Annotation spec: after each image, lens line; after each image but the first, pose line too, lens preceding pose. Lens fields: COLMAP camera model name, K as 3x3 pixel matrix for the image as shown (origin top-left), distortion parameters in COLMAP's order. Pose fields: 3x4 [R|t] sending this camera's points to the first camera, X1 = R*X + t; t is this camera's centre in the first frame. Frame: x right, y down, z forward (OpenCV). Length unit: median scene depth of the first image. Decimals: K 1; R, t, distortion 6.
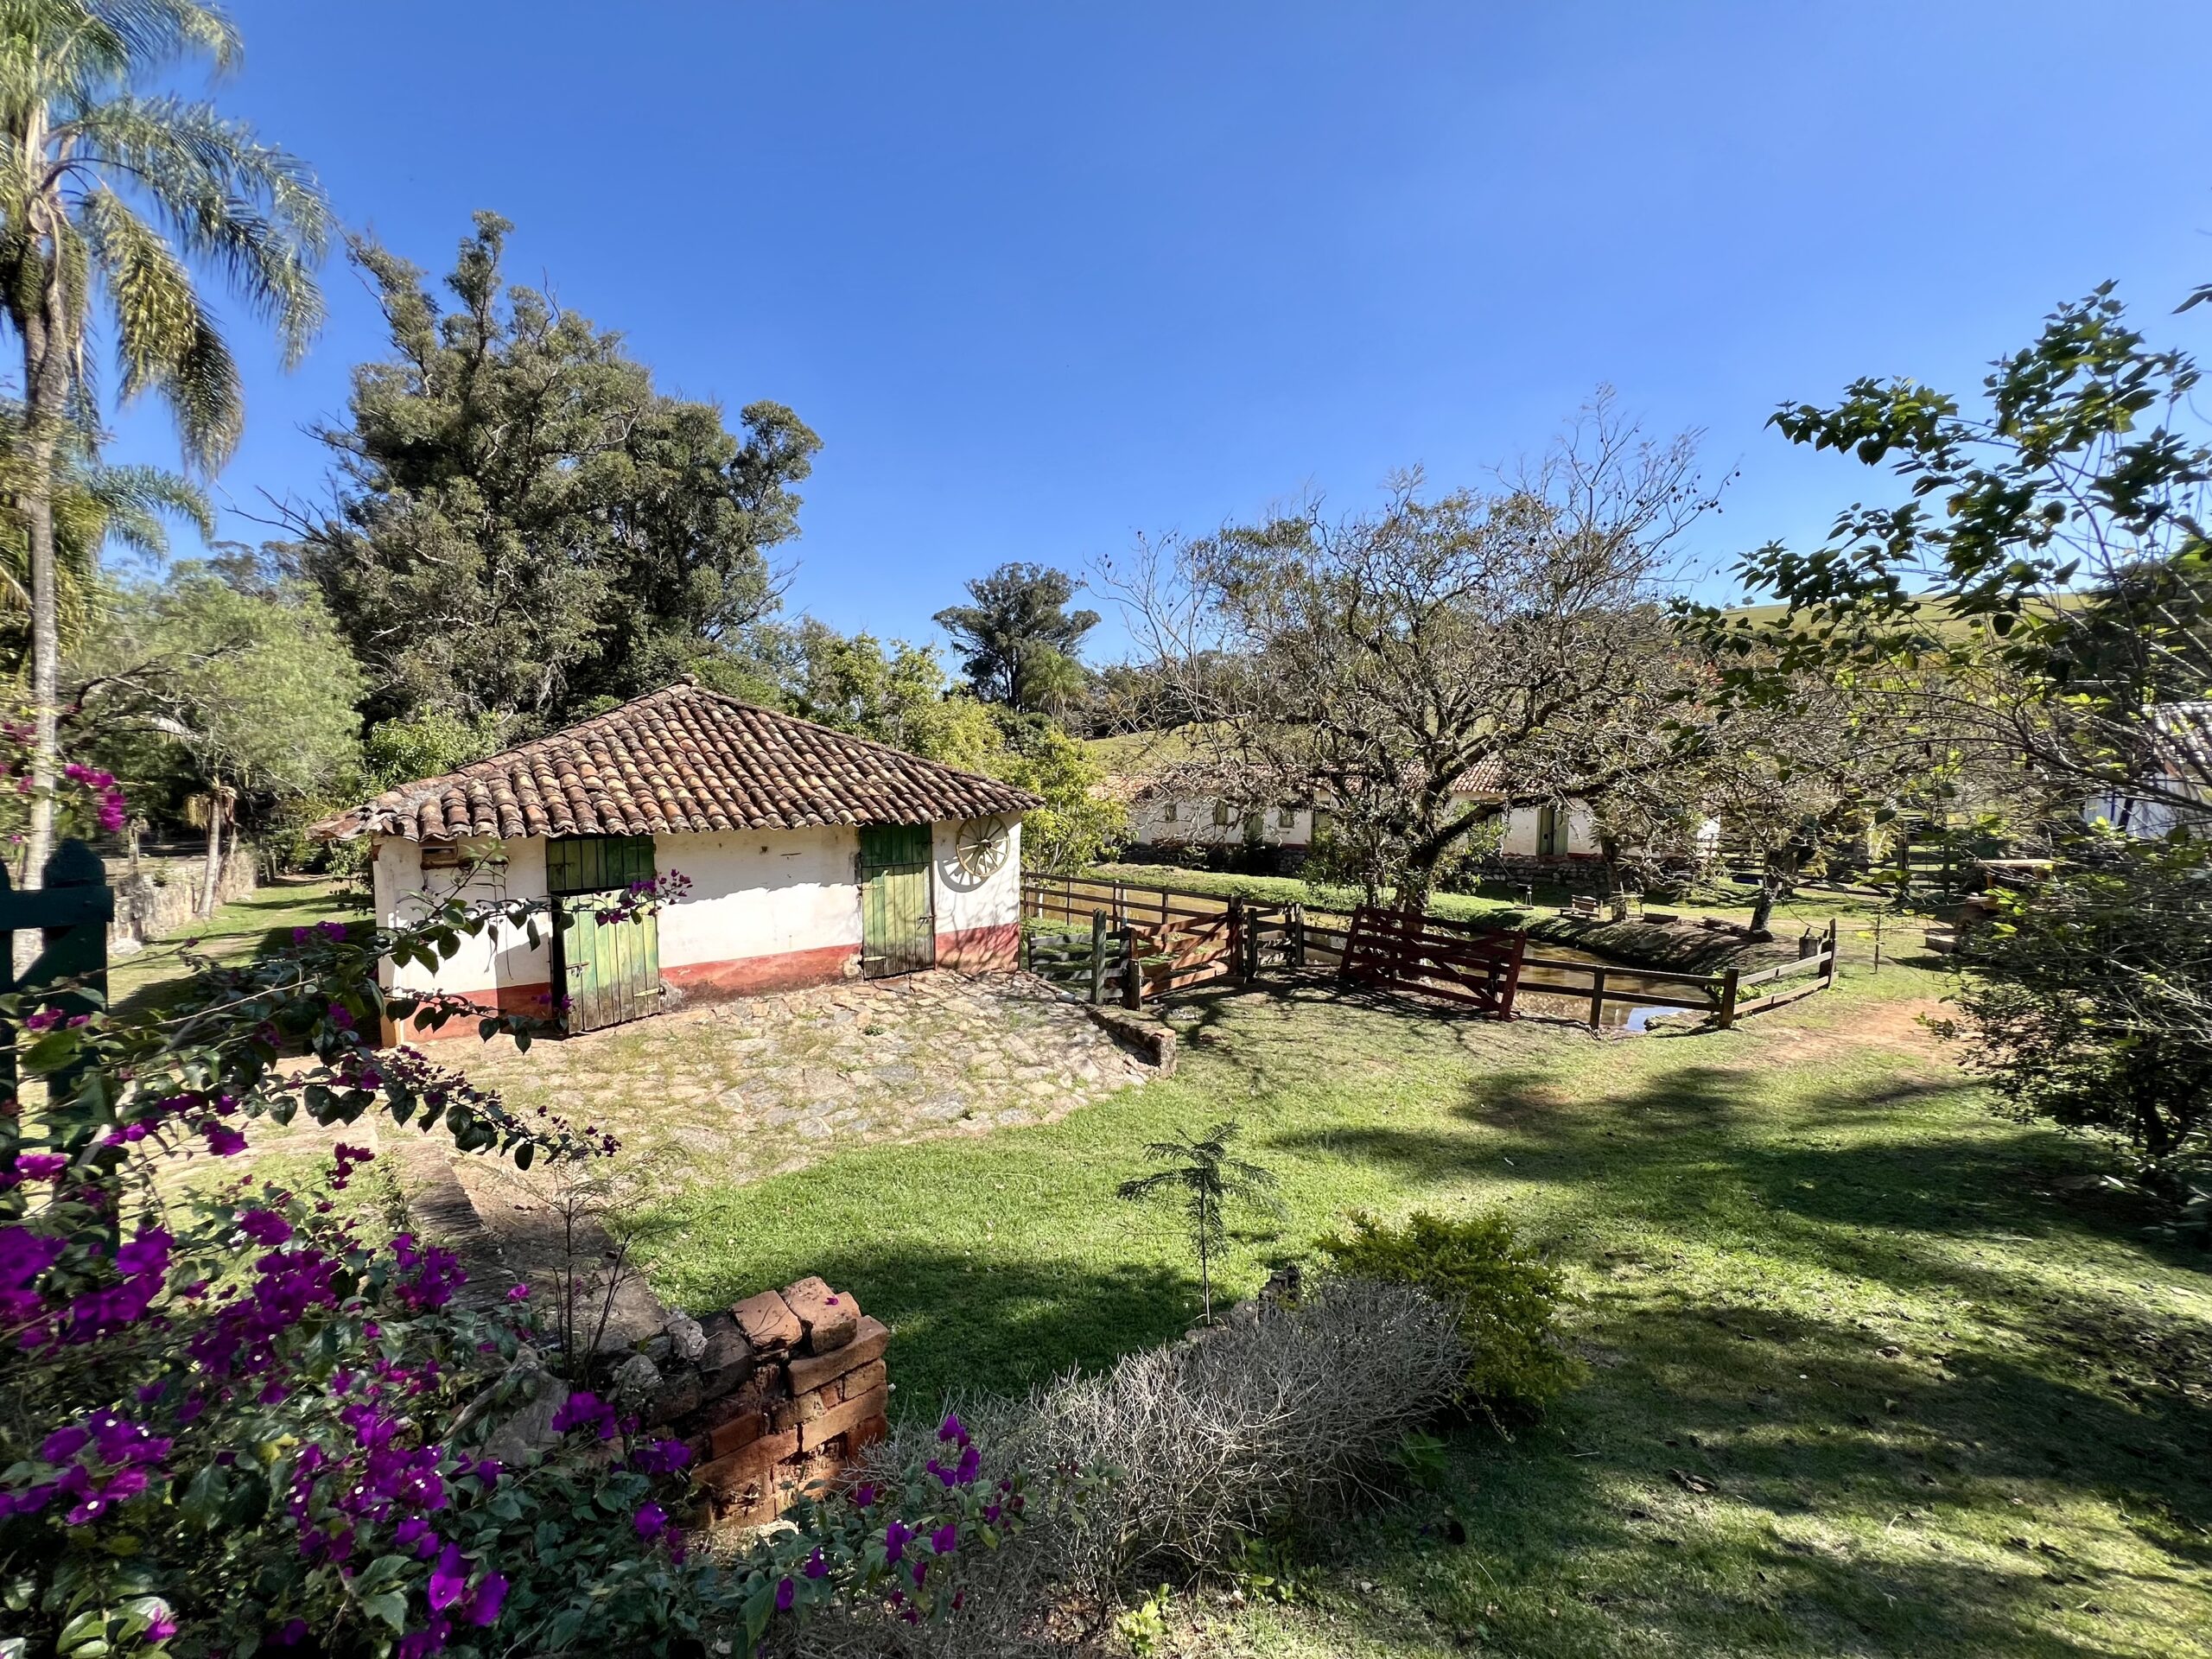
lens RADIAL K [[888.0, 0, 1106.0], [0, 888.0, 829.5], [0, 0, 1]] dist [-0.000681, -0.000228]
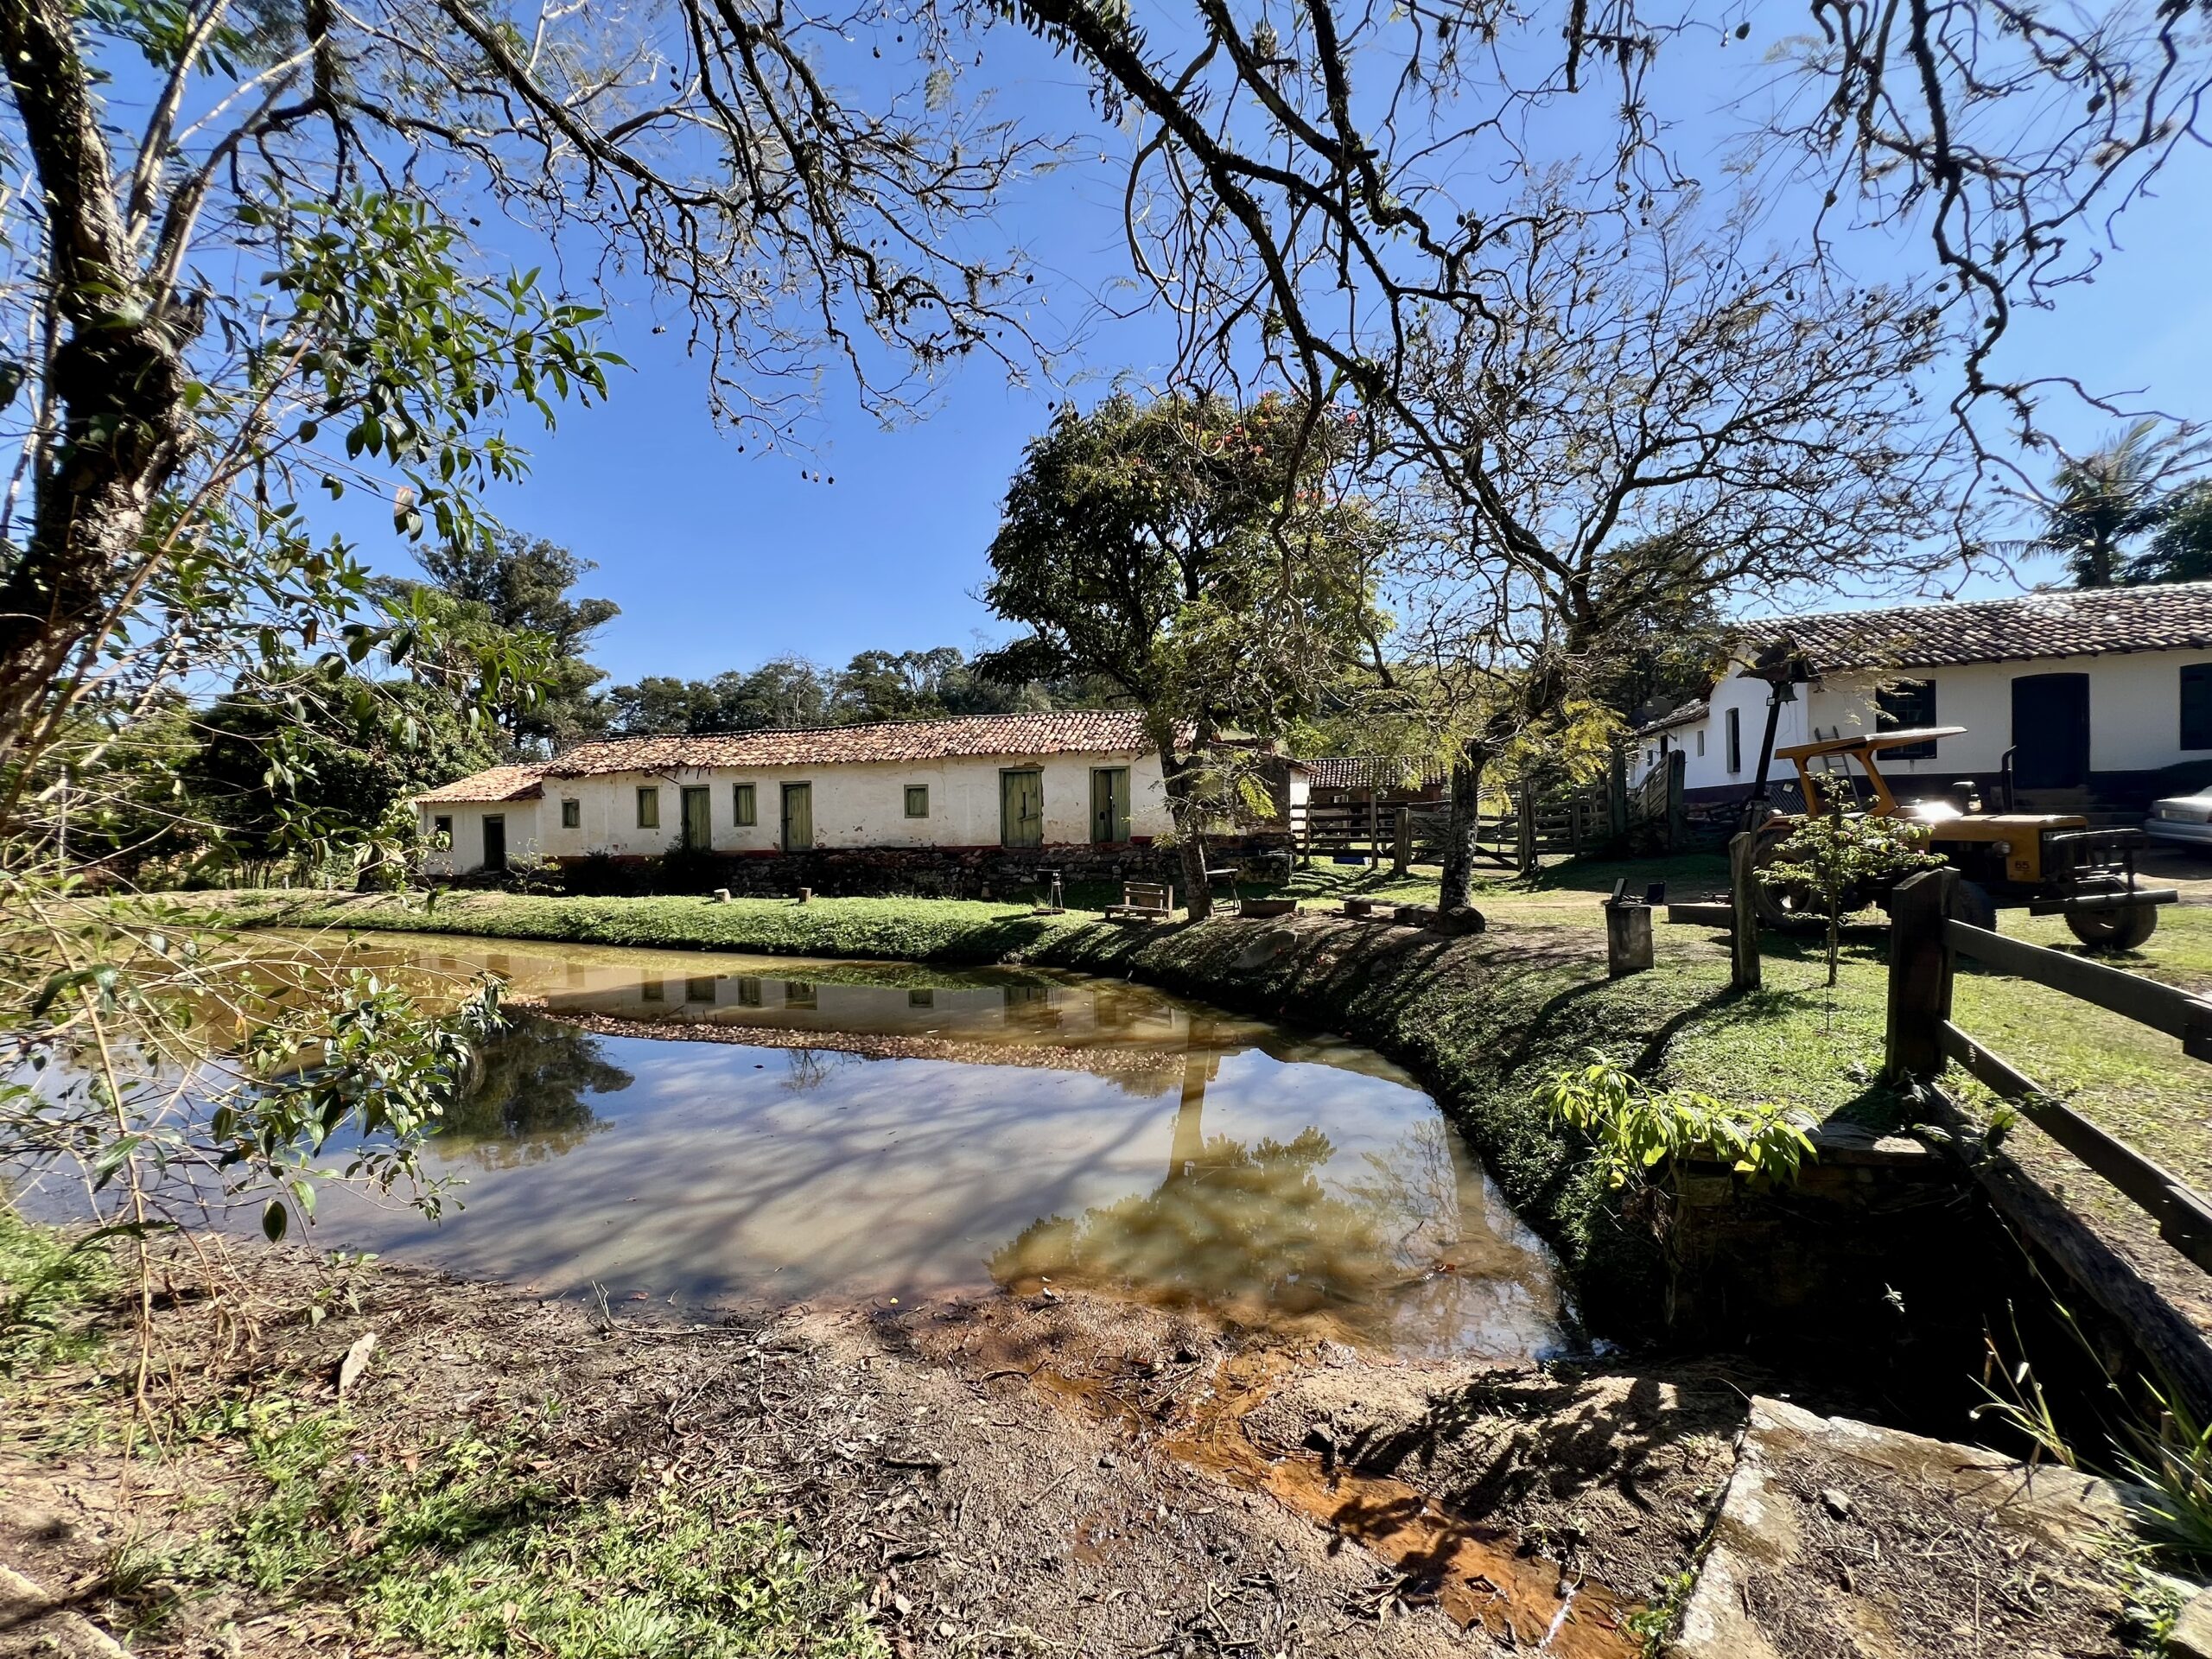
lens RADIAL K [[888.0, 0, 1106.0], [0, 888.0, 829.5], [0, 0, 1]] dist [-0.000681, -0.000228]
pose [[0.908511, -0.020047, 0.417379, 0.285736], [0.041548, 0.998232, -0.042493, 0.064677], [-0.415789, 0.055947, 0.907738, 0.501638]]
